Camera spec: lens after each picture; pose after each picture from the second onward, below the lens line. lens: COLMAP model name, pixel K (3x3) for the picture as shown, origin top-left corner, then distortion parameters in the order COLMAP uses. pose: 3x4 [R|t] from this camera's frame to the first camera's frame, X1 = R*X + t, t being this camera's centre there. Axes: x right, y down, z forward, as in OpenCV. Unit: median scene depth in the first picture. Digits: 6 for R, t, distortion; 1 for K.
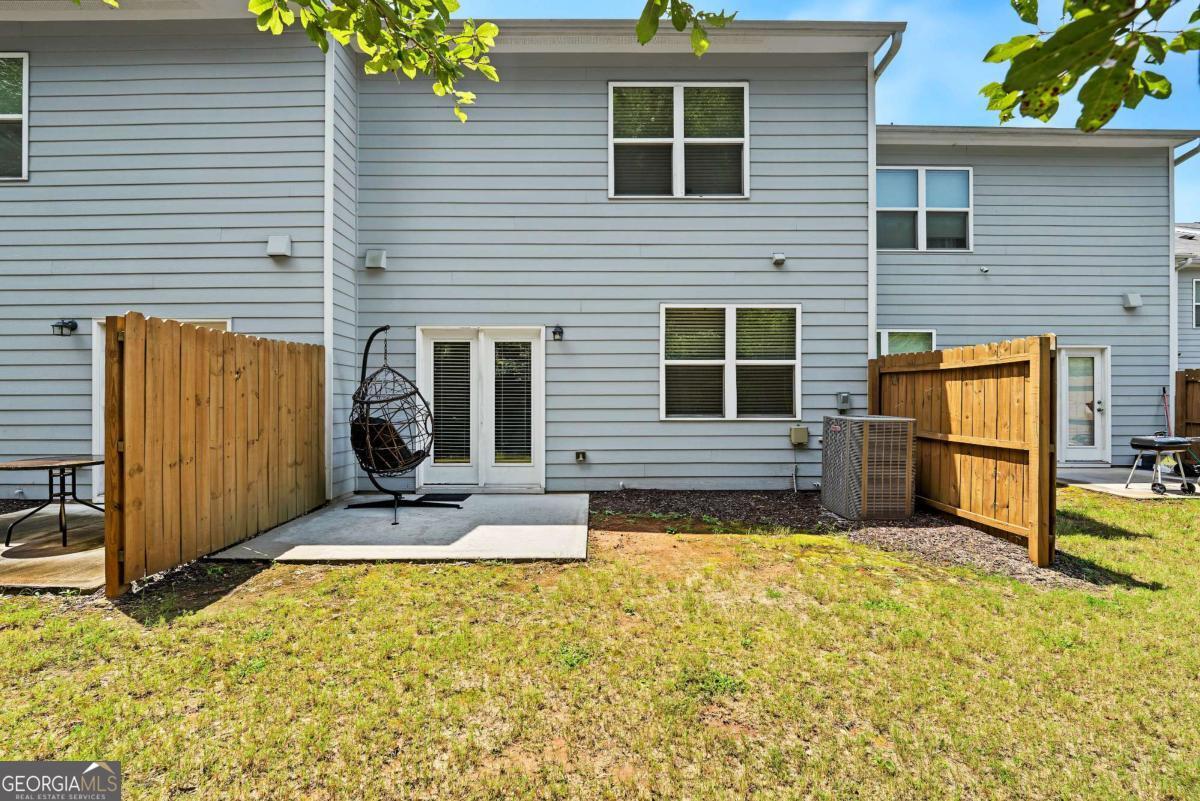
lens RADIAL K [[491.0, 0, 601.8], [0, 491.0, 397.4], [0, 0, 1]] dist [0.001410, 0.000144]
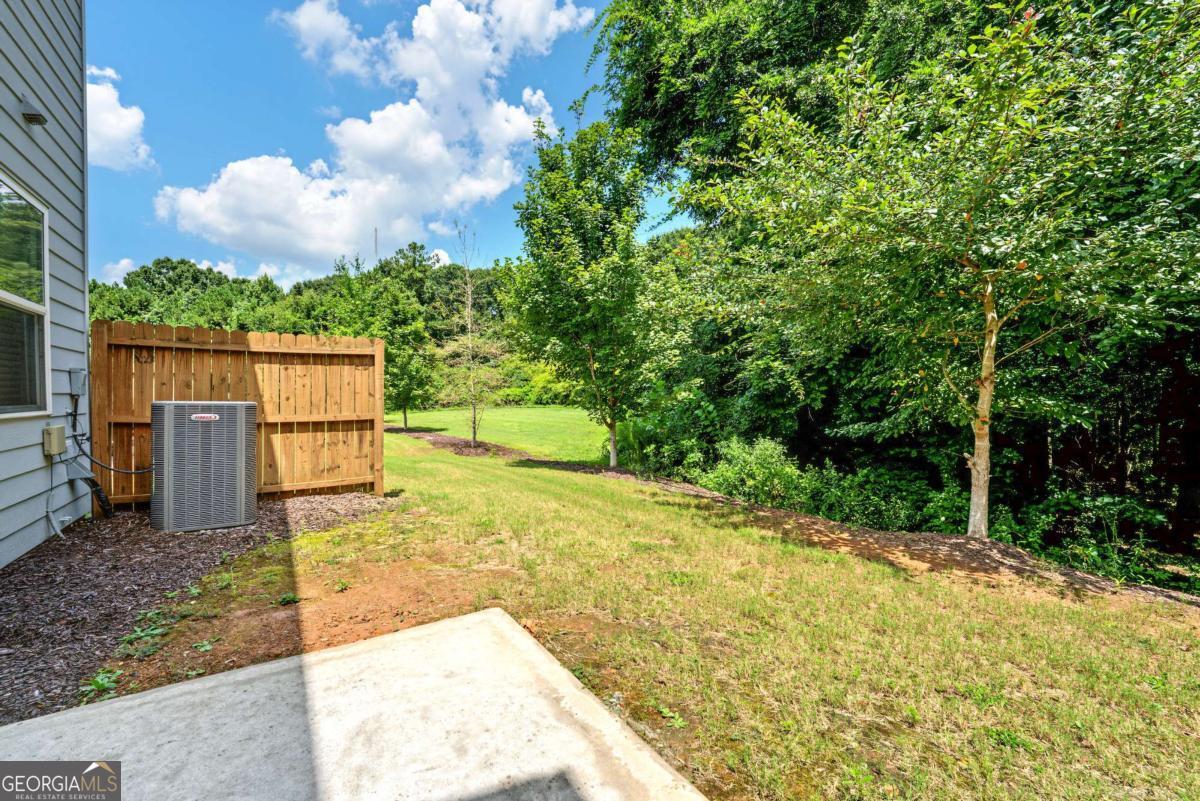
lens RADIAL K [[491.0, 0, 601.2], [0, 491.0, 398.2], [0, 0, 1]] dist [0.001410, 0.000144]
pose [[-0.553629, -0.006839, 0.832735, -0.531666], [0.001020, 0.999960, 0.008891, 0.029235], [-0.832763, 0.005772, -0.553600, 0.993446]]
